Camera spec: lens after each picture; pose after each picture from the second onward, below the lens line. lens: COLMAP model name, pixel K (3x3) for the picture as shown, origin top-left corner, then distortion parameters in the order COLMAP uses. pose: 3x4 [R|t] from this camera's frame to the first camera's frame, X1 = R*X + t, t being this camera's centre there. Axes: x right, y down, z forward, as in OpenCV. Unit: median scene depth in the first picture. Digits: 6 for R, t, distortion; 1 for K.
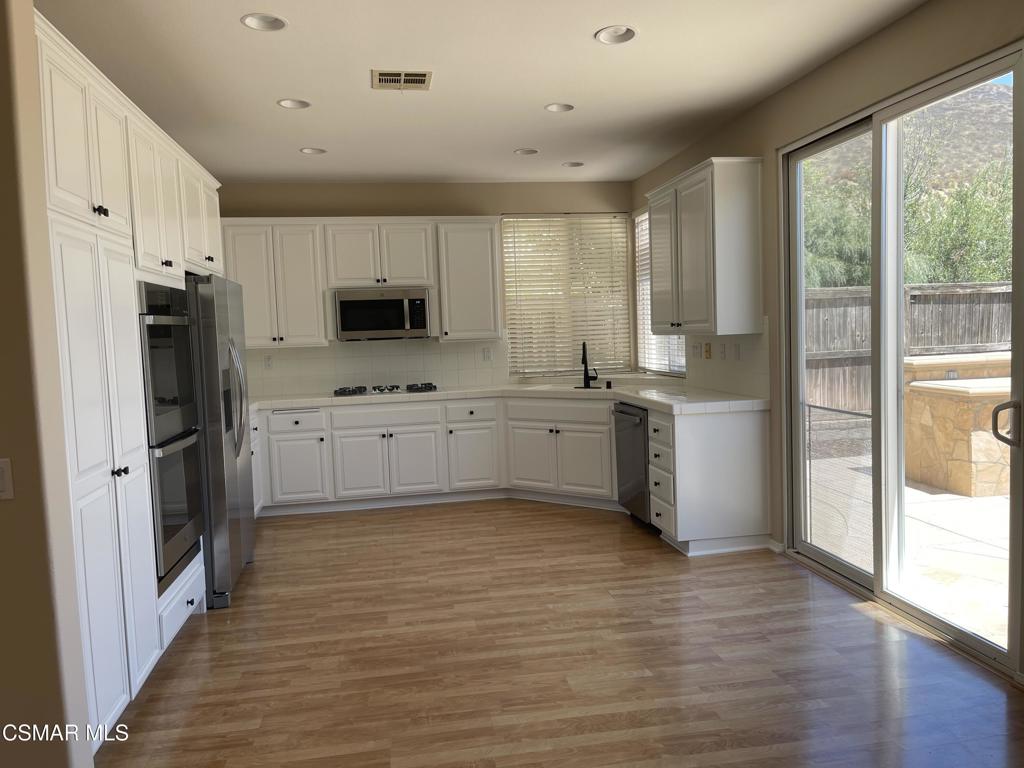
lens RADIAL K [[770.3, 0, 514.4], [0, 770.3, 388.6], [0, 0, 1]] dist [0.058865, -0.071294]
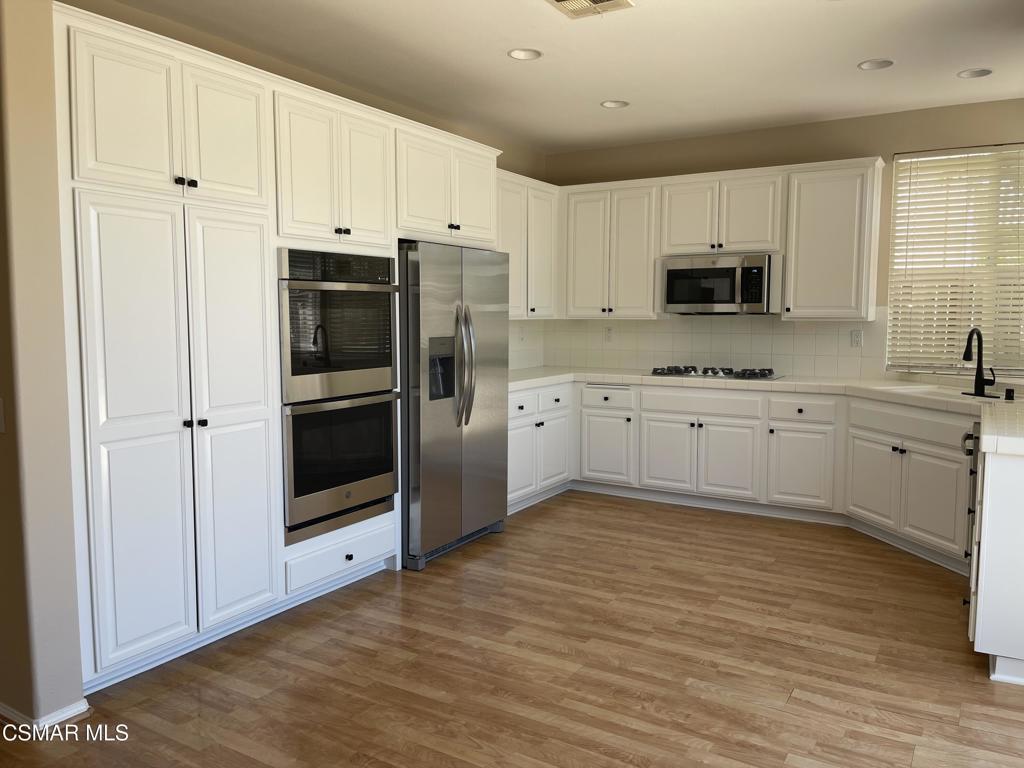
lens RADIAL K [[770.3, 0, 514.7], [0, 770.3, 378.9], [0, 0, 1]] dist [0.058865, -0.071294]
pose [[0.761973, 0.092826, -0.640921, 0.273909], [-0.077592, 0.995631, 0.051953, -0.023971], [0.642943, 0.010143, 0.765846, 0.238194]]
